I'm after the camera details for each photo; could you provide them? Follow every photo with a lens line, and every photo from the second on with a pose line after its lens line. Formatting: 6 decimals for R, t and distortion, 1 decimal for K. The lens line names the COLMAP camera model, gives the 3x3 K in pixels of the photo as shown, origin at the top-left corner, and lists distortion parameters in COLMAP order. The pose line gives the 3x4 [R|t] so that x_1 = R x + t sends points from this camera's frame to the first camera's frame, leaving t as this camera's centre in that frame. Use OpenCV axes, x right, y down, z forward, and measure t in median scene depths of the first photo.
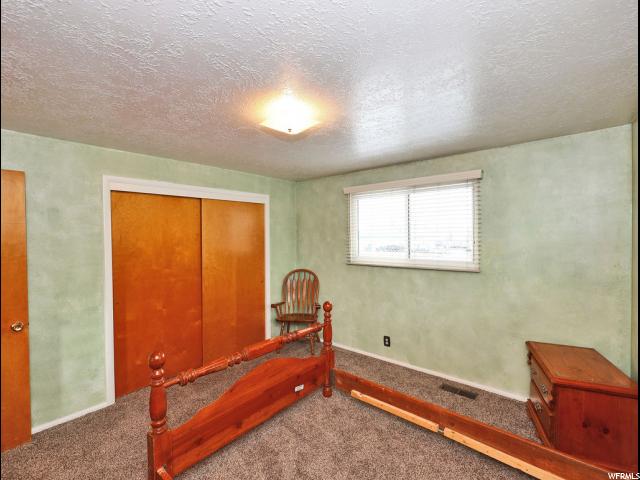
lens RADIAL K [[303.1, 0, 319.1], [0, 303.1, 238.8], [0, 0, 1]] dist [0.008575, -0.001364]
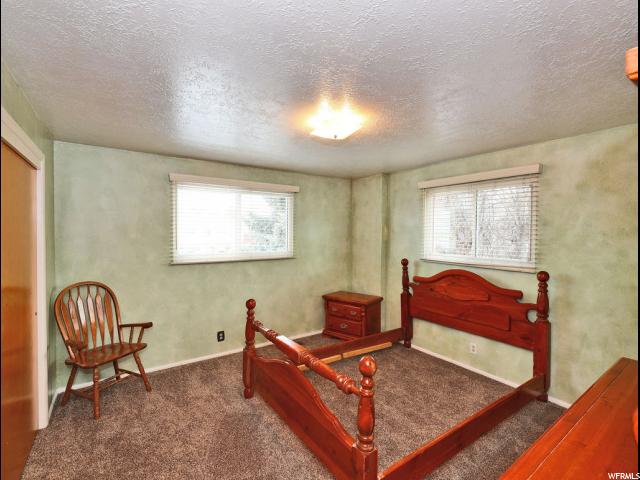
lens RADIAL K [[303.1, 0, 319.1], [0, 303.1, 239.0], [0, 0, 1]] dist [0.008575, -0.001364]
pose [[0.243725, -0.008810, 0.969804, -0.675007], [0.006309, 0.999952, 0.007499, 0.009257], [-0.969824, 0.004291, 0.243769, 0.439067]]
